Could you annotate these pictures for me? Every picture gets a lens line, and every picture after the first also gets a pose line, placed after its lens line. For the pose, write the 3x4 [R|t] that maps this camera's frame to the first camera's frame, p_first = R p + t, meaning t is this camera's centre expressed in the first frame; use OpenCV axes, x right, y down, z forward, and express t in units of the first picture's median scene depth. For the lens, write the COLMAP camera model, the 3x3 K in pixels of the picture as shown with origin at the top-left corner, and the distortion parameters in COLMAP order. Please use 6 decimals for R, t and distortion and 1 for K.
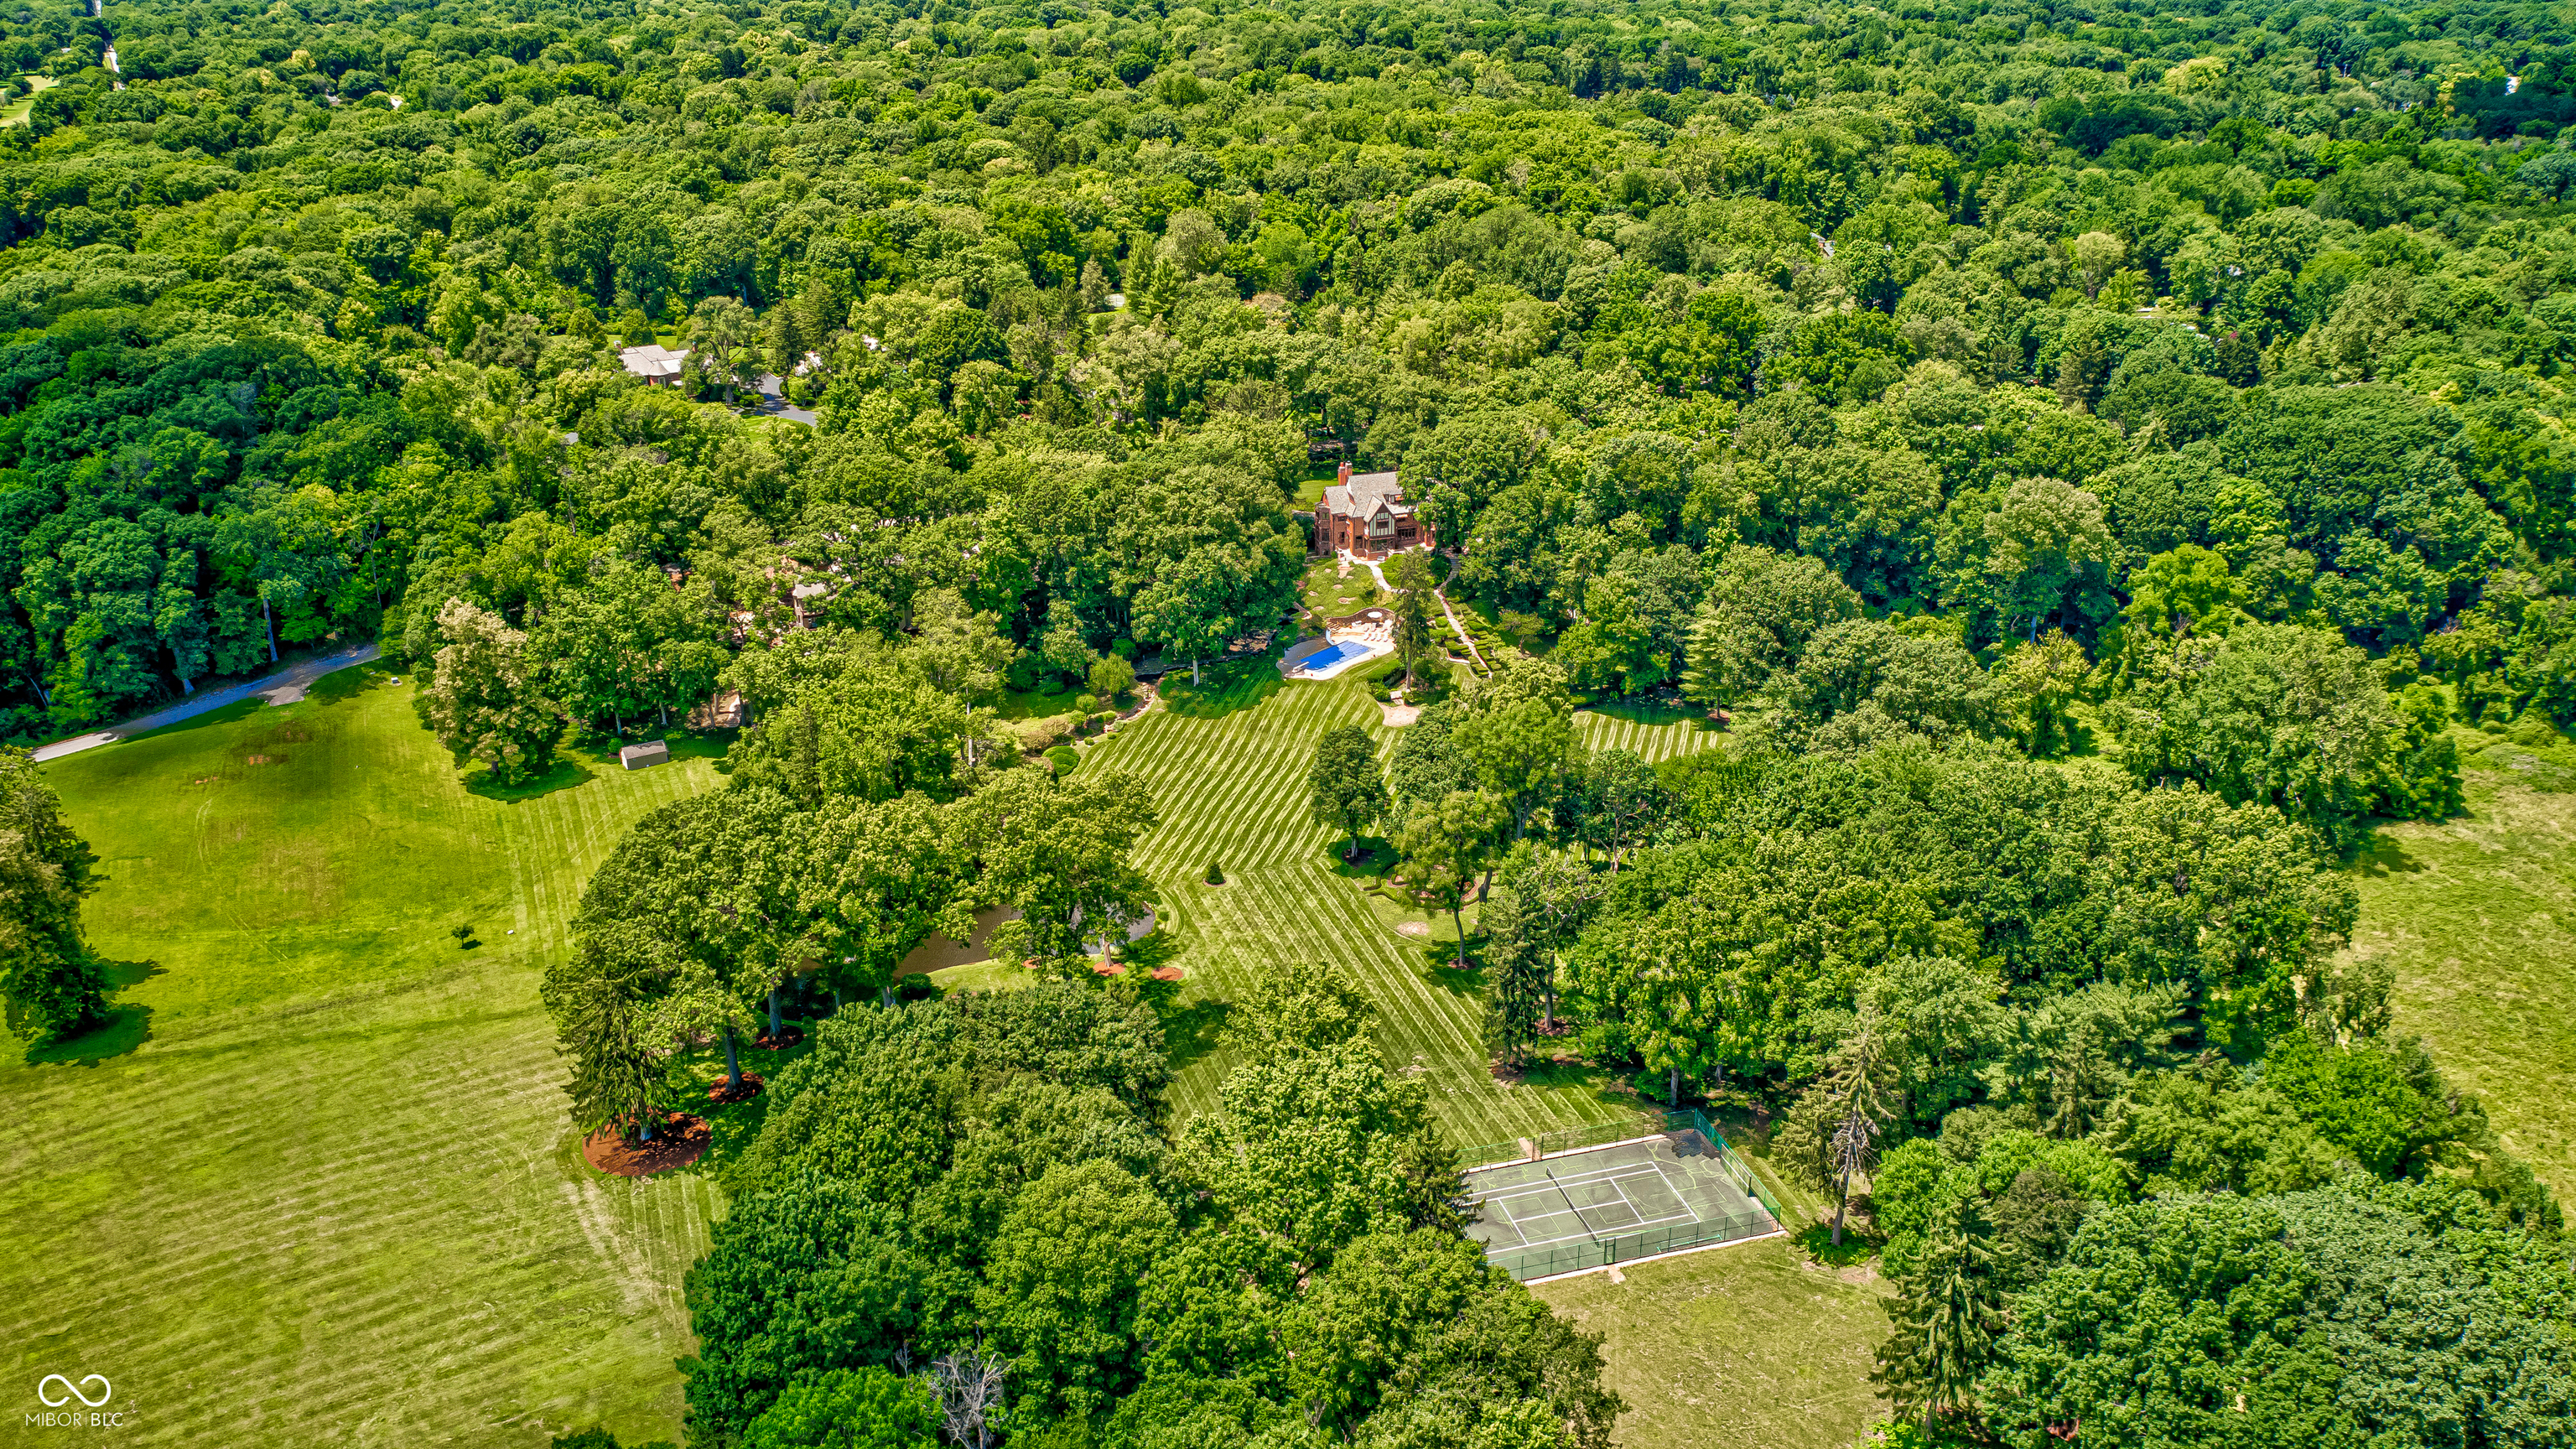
lens RADIAL K [[1979.6, 0, 1286.8], [0, 1979.6, 713.6], [0, 0, 1]] dist [-0.031612, -0.003980]
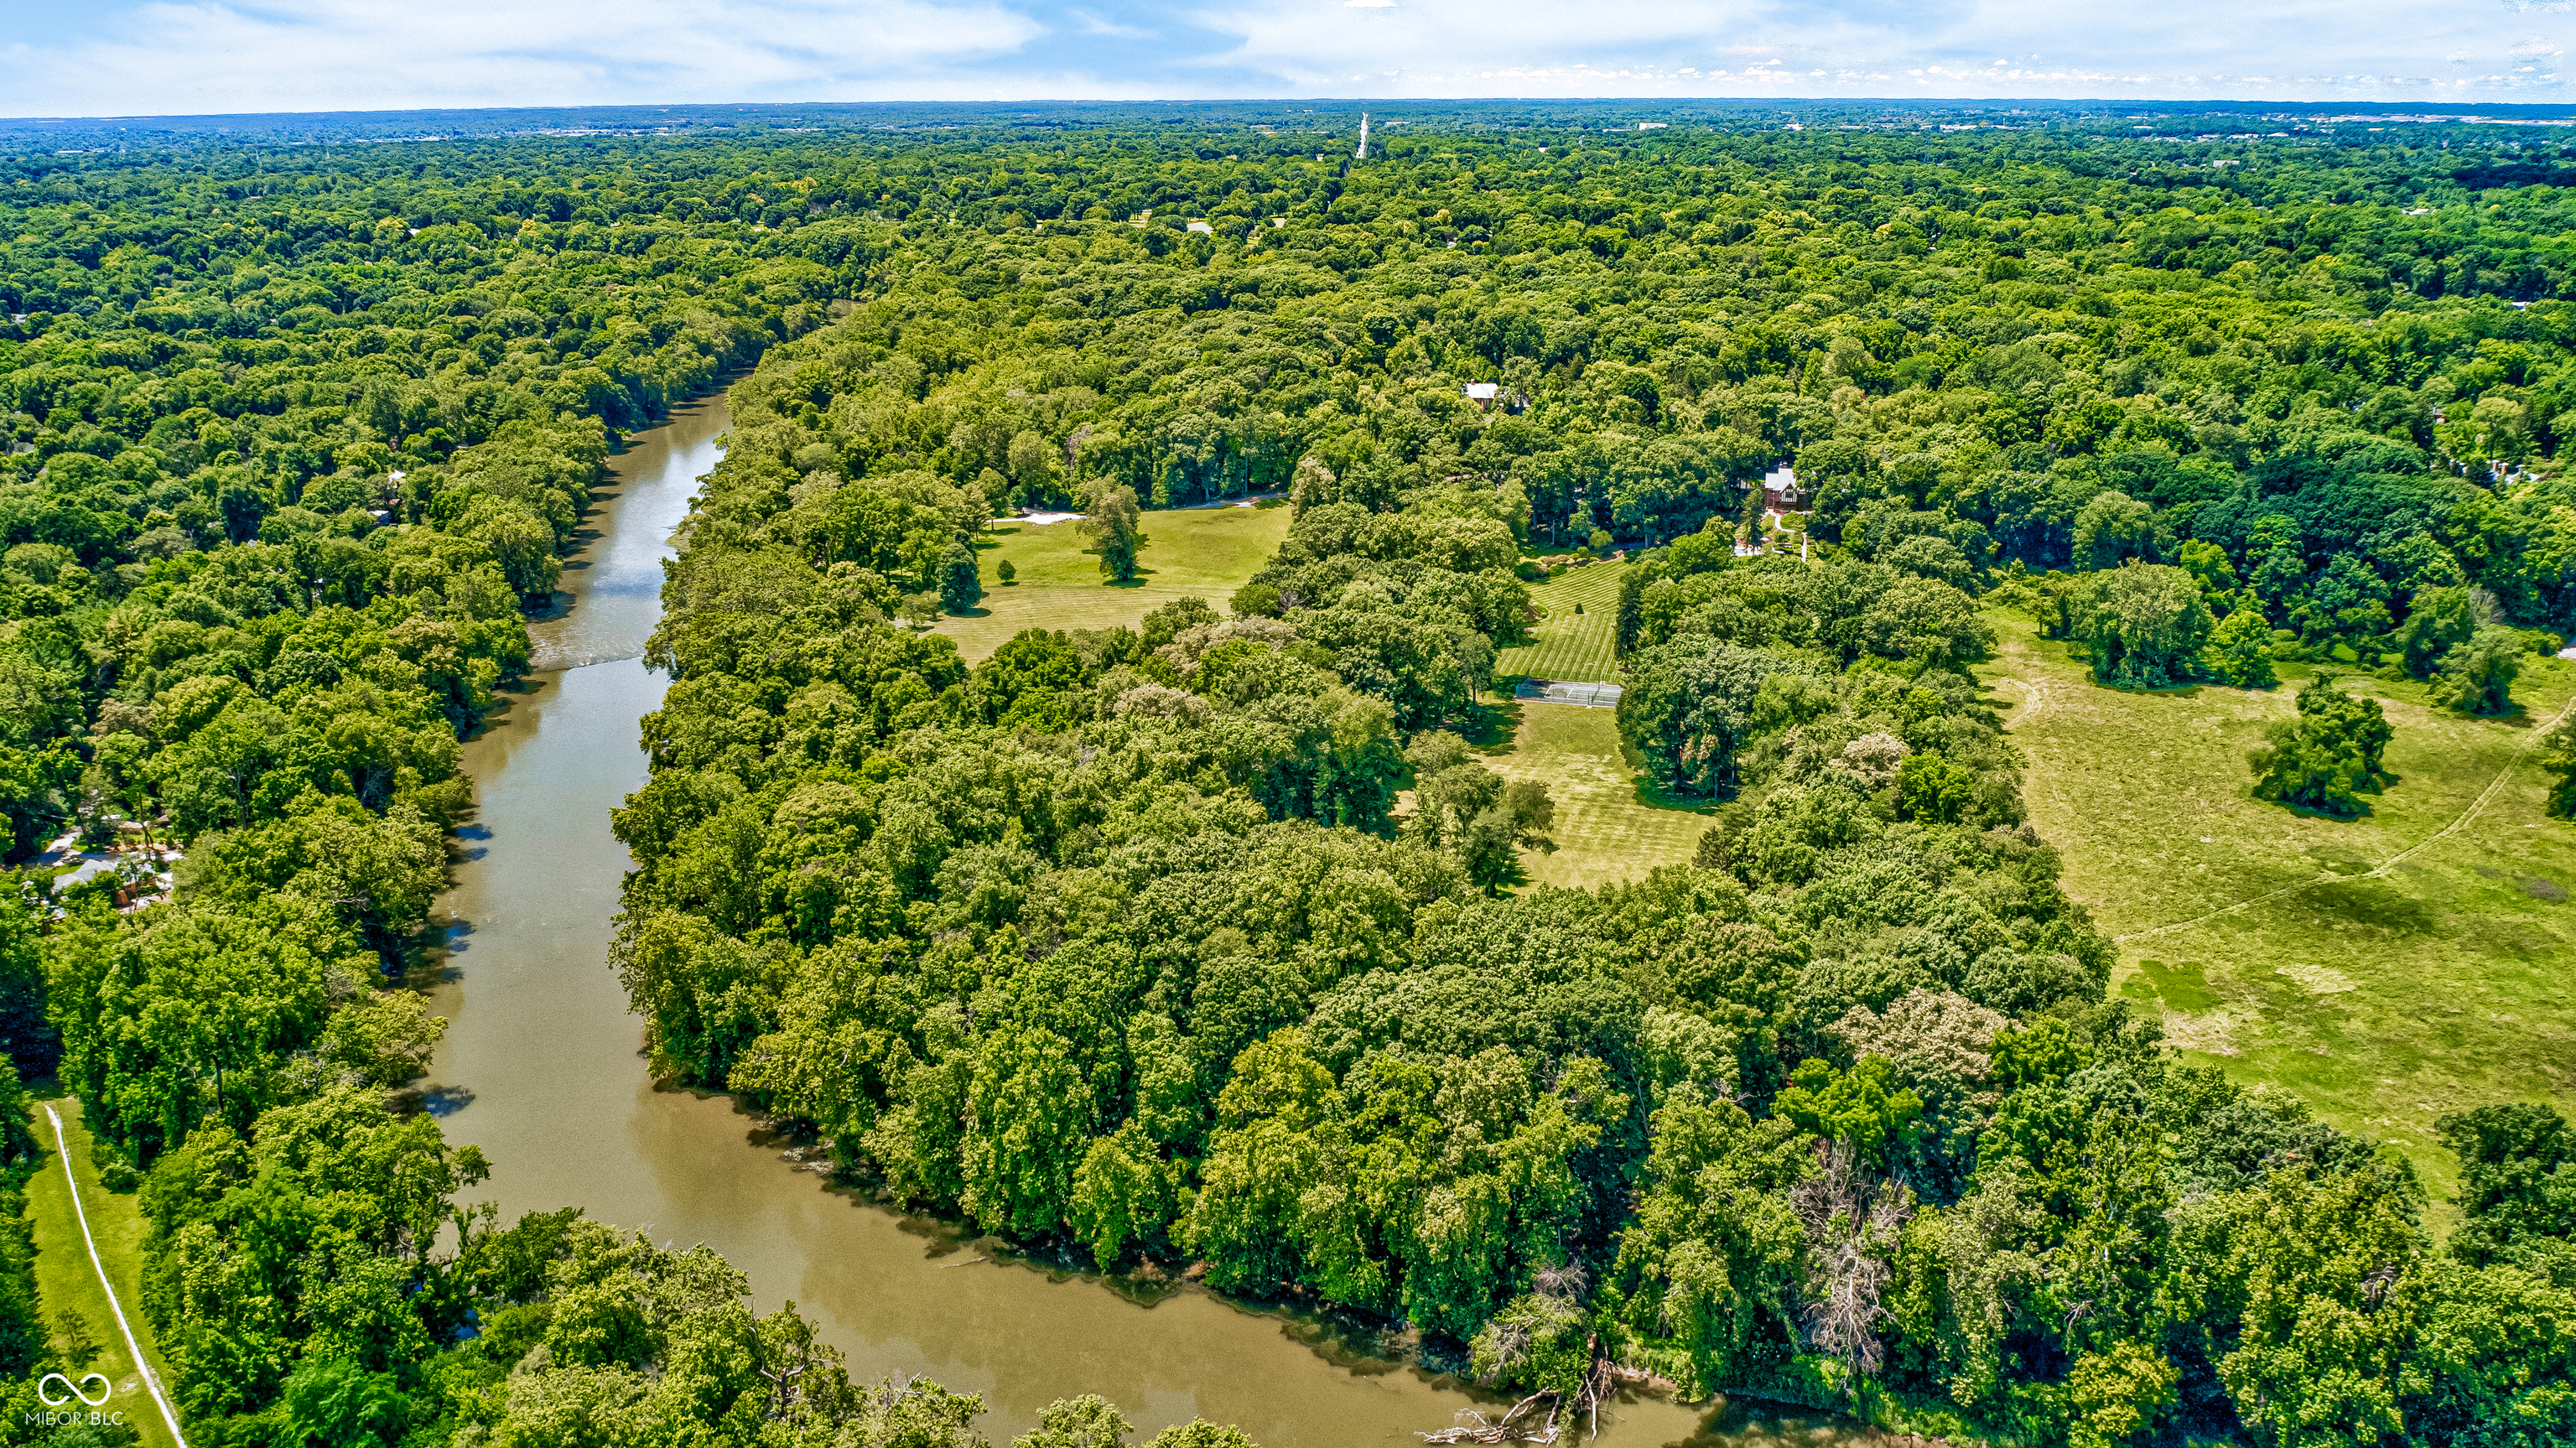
lens RADIAL K [[1979.5, 0, 1285.6], [0, 1979.5, 727.3], [0, 0, 1]] dist [-0.031612, -0.003980]
pose [[0.842258, 0.167958, -0.512242, 0.612669], [-0.206310, 0.978313, -0.018451, 0.235286], [0.498034, 0.121221, 0.858643, -0.728612]]
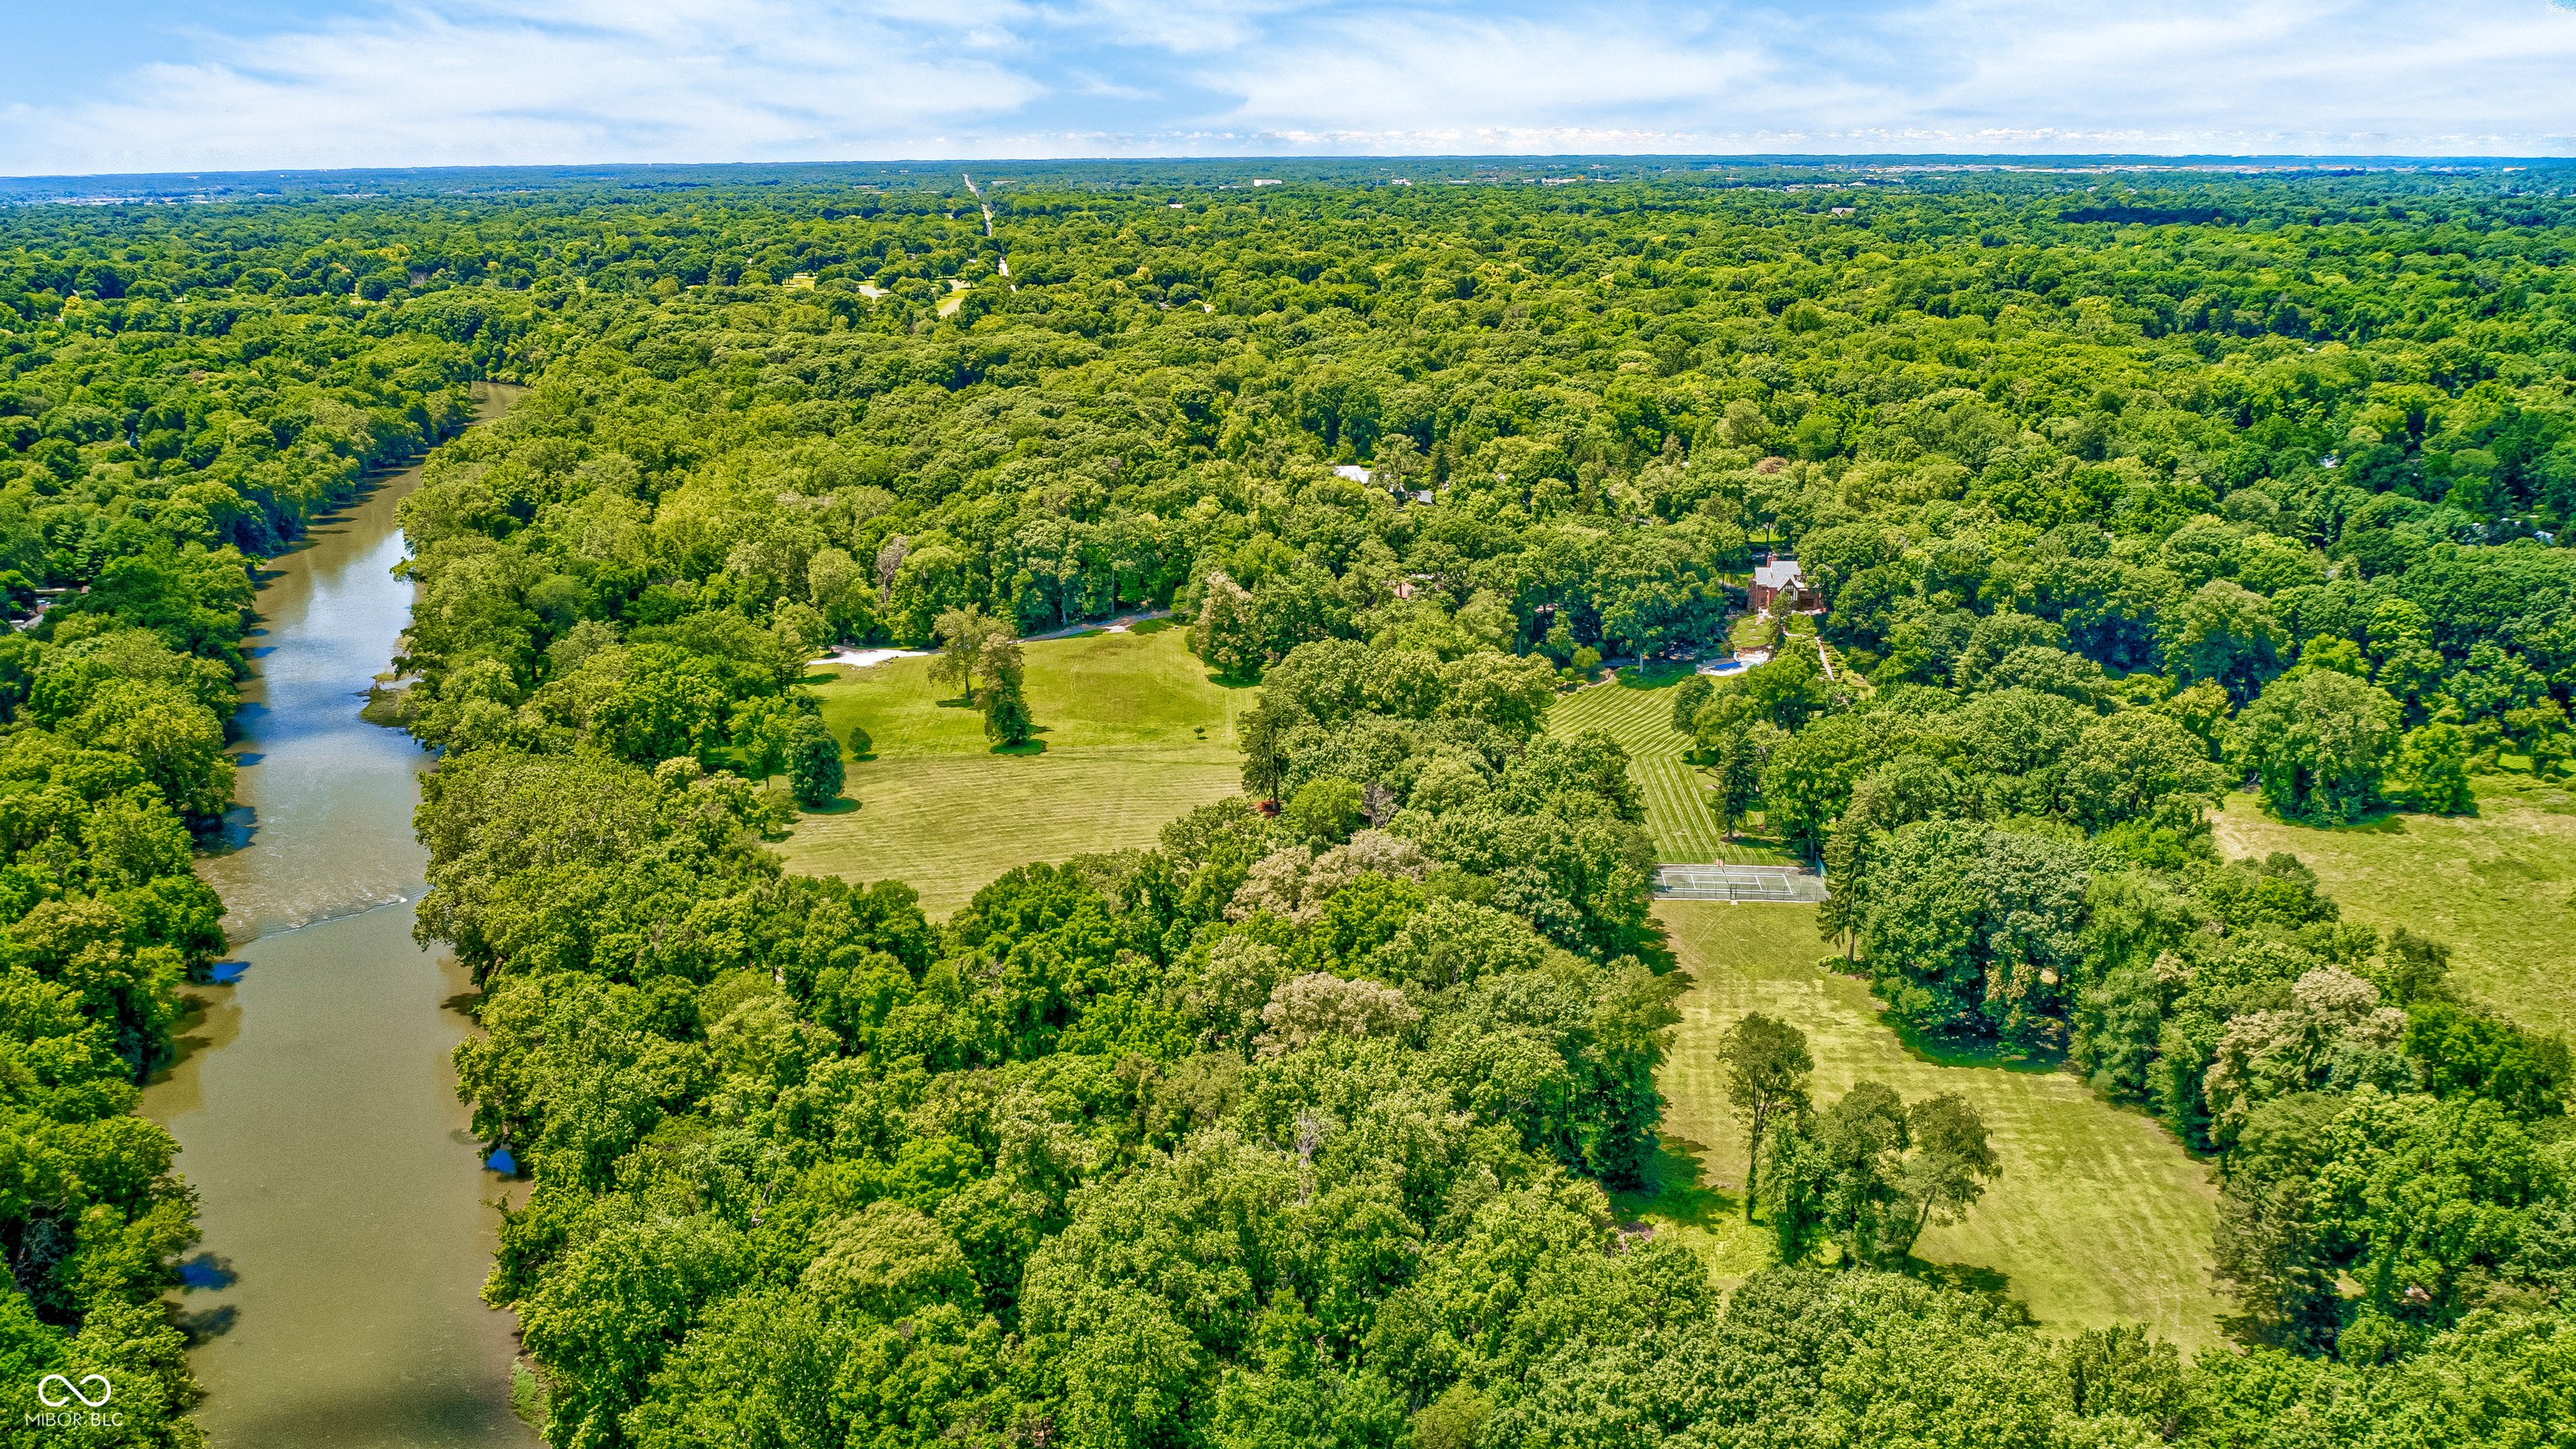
lens RADIAL K [[1979.6, 0, 1288.8], [0, 1979.6, 720.3], [0, 0, 1]] dist [-0.031612, -0.003980]
pose [[0.933928, 0.099429, -0.343353, 0.219178], [-0.135532, 0.987312, -0.082742, 0.176868], [0.330770, 0.123810, 0.935555, -0.525066]]
